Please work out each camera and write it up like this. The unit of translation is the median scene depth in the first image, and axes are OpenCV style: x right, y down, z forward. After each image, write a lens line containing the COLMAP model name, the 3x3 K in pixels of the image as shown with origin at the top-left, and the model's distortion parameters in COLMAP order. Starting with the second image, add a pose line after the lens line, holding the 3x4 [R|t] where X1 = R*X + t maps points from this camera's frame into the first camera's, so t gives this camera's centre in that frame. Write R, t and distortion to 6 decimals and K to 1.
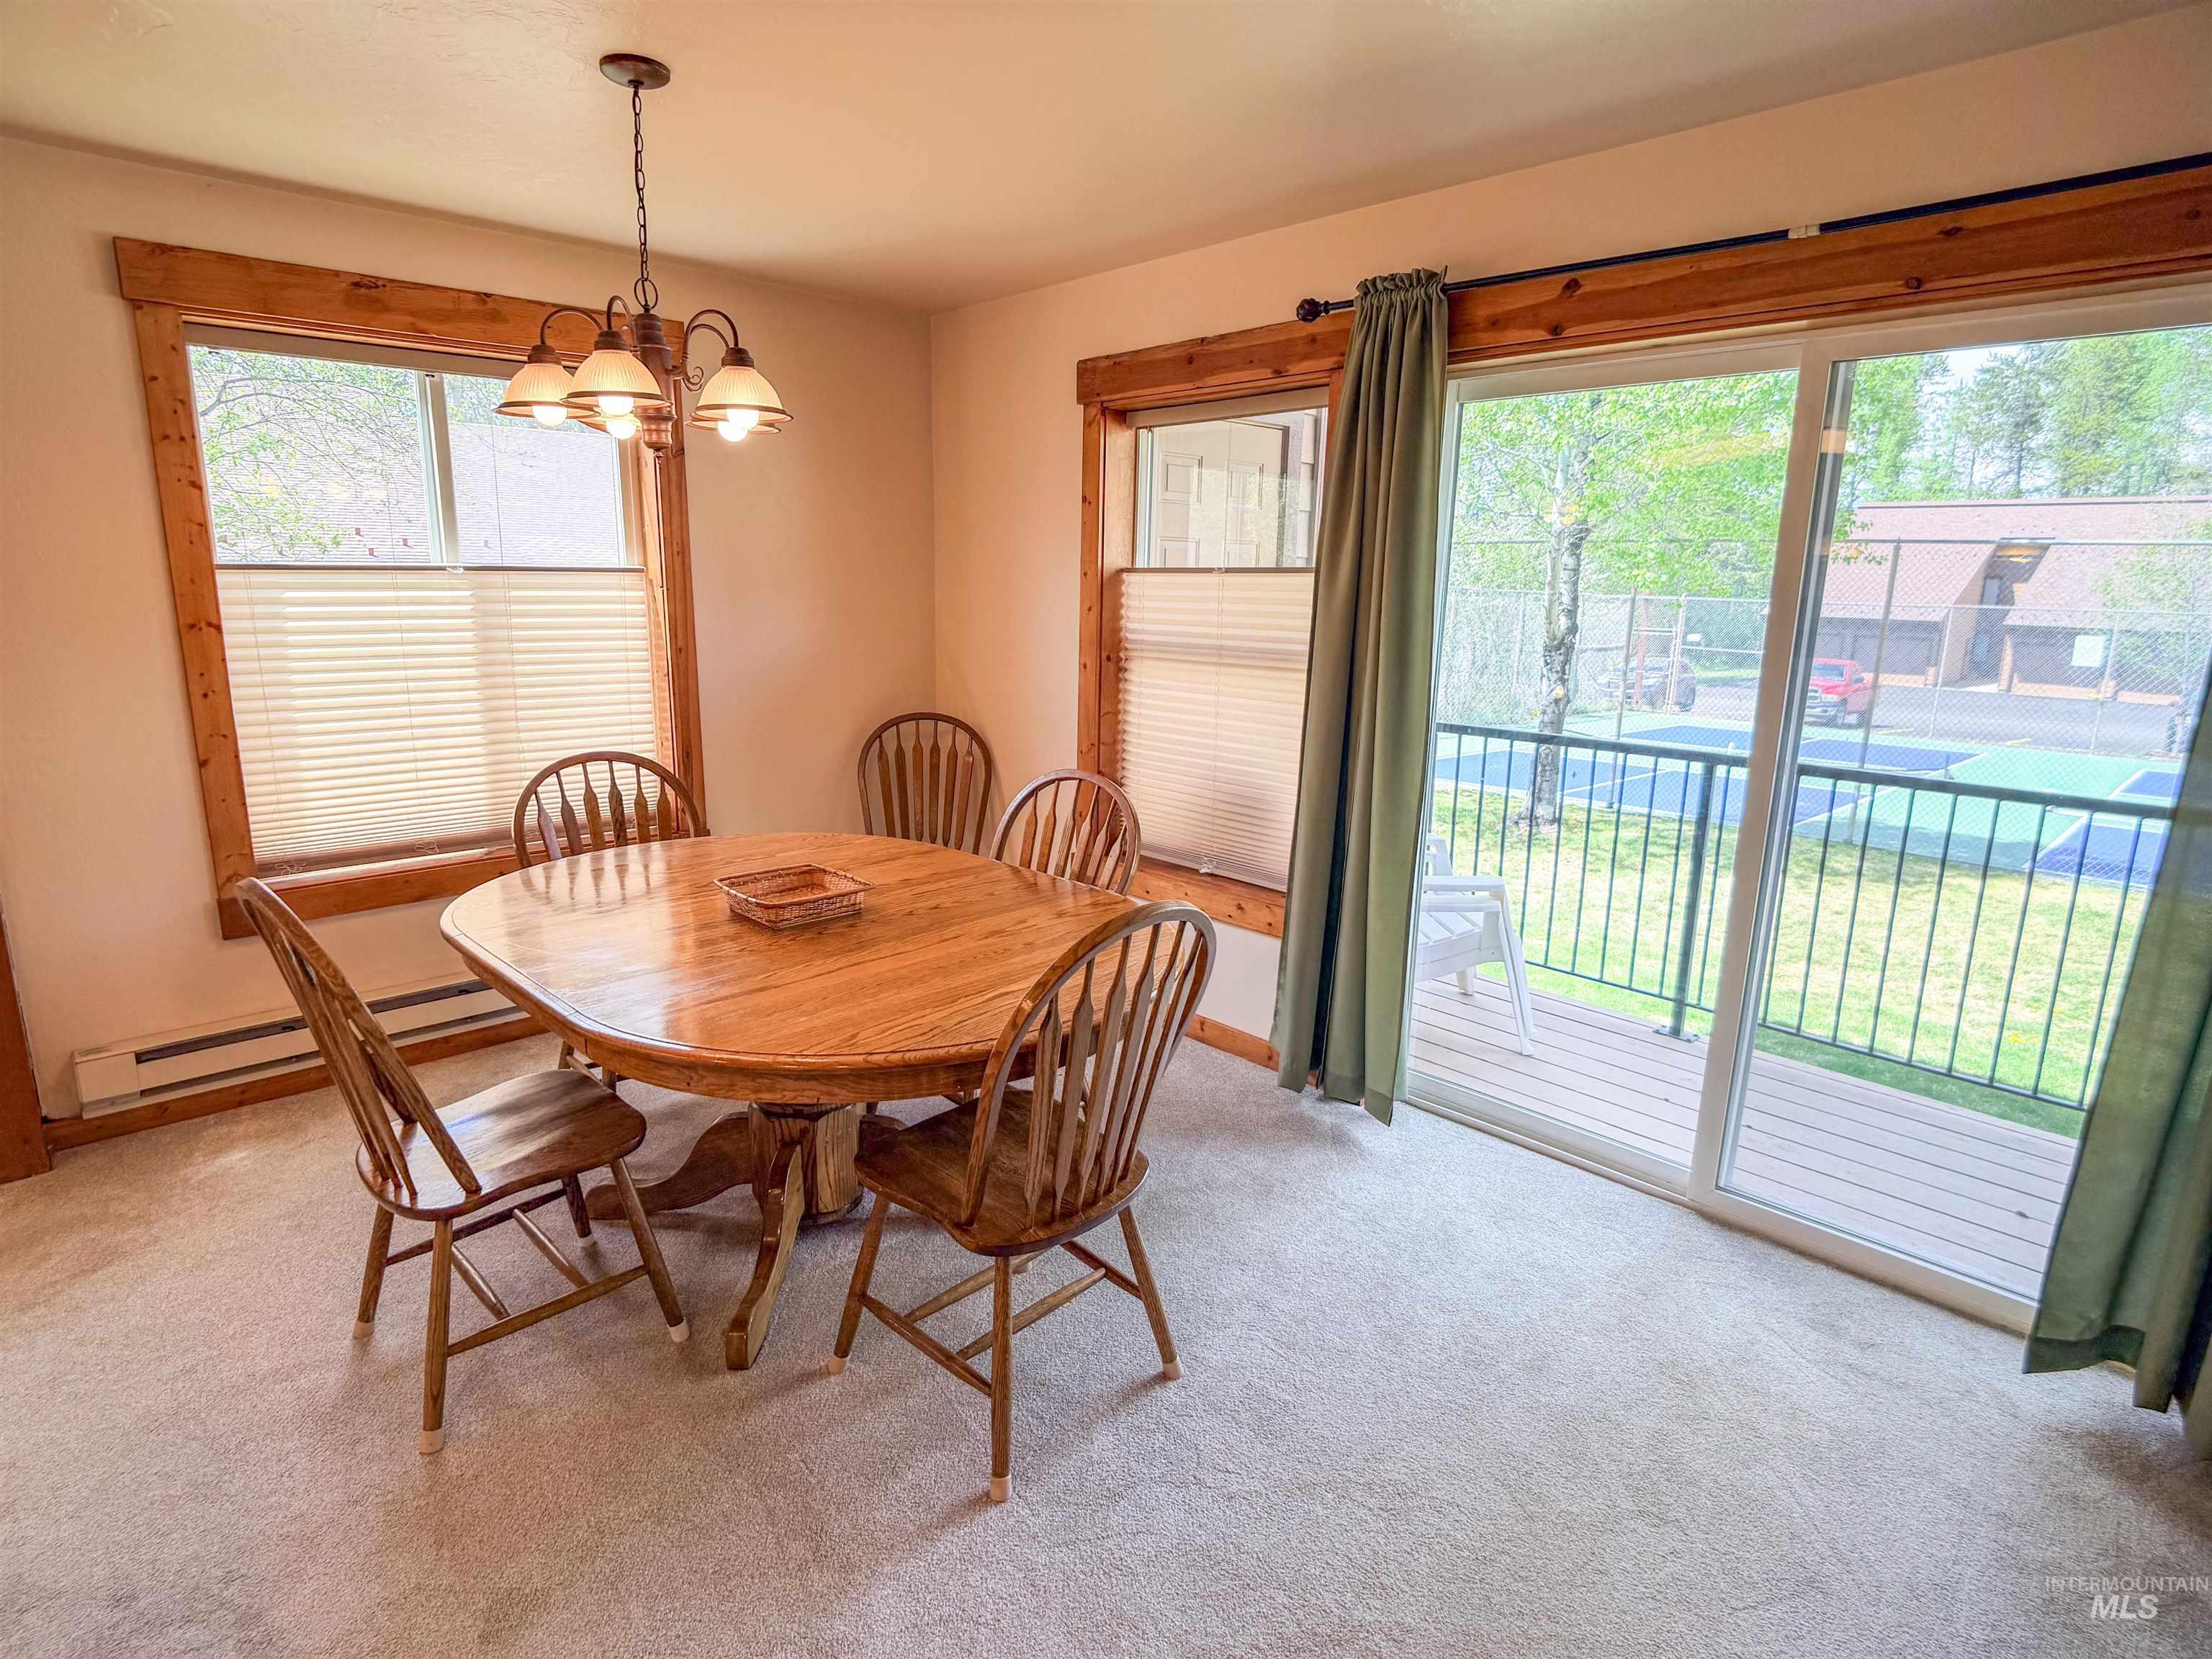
lens RADIAL K [[1166.7, 0, 1106.0], [0, 1166.7, 829.5], [0, 0, 1]] dist [-0.004821, -0.006324]
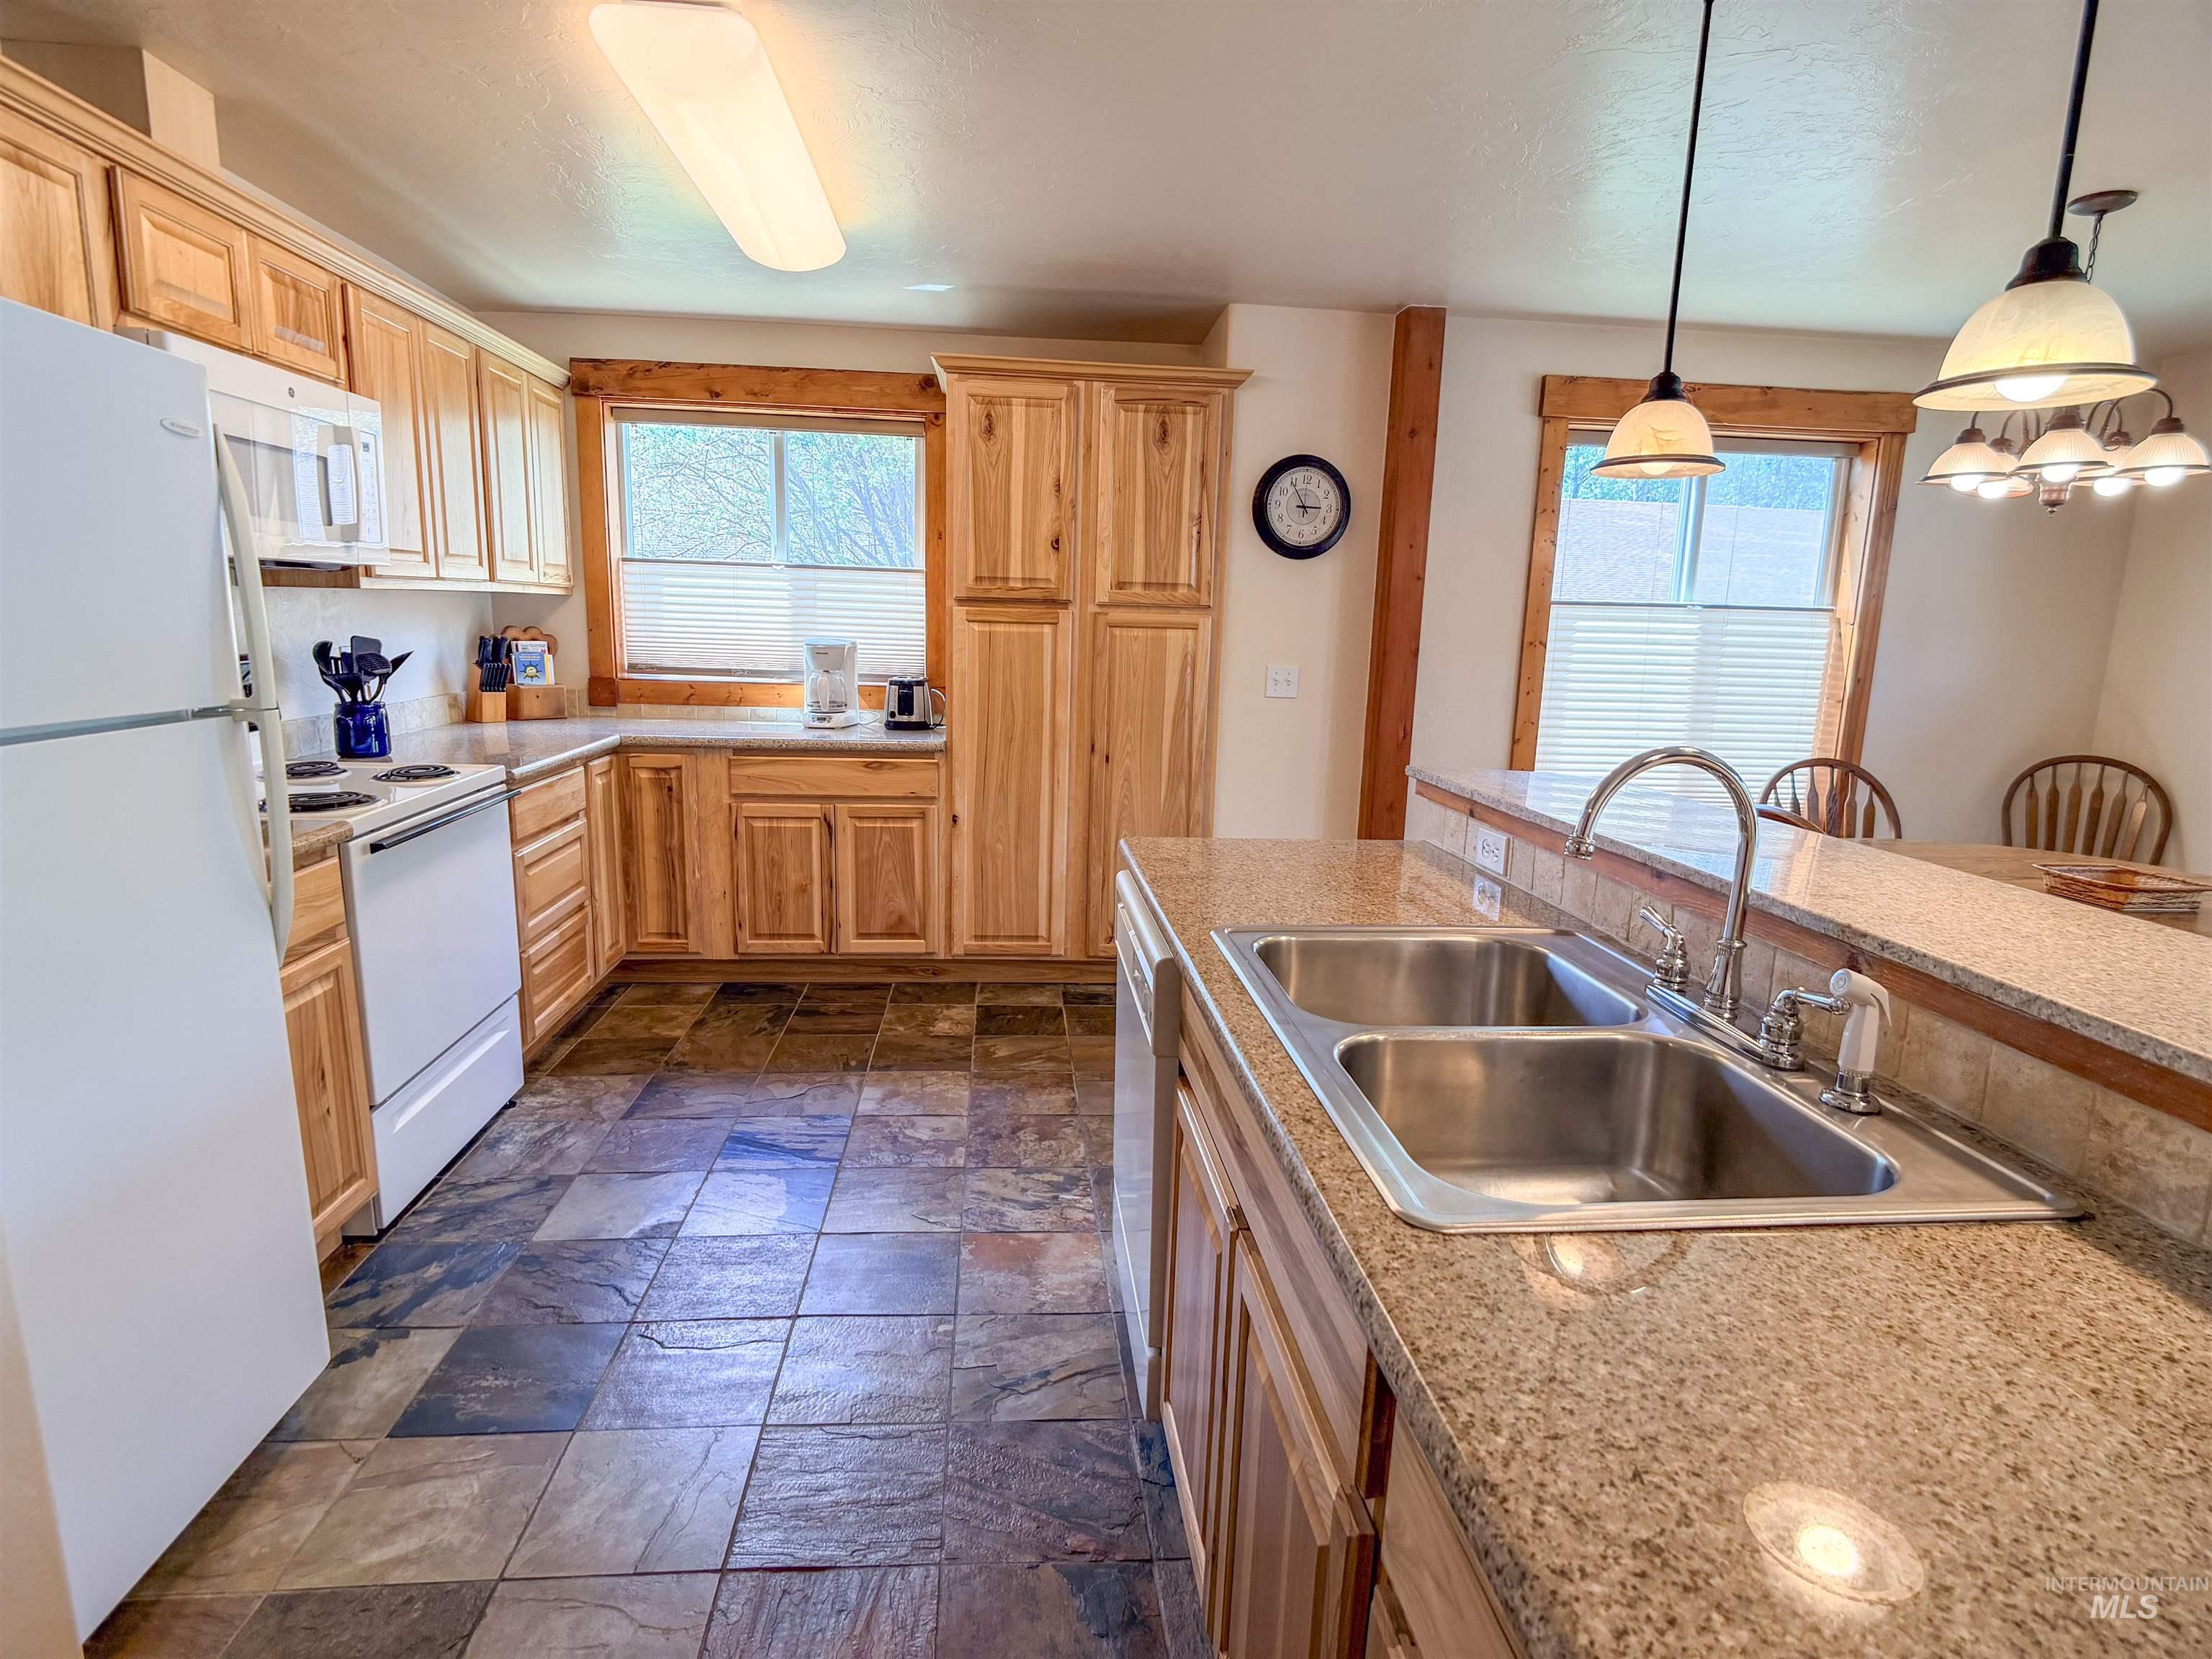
lens RADIAL K [[1166.7, 0, 1106.0], [0, 1166.7, 829.5], [0, 0, 1]] dist [-0.004821, -0.006324]
pose [[0.789292, 0.118448, -0.602485, -0.316322], [-0.143636, 0.989610, 0.006384, 0.110243], [0.596982, 0.081500, 0.798104, -0.409746]]
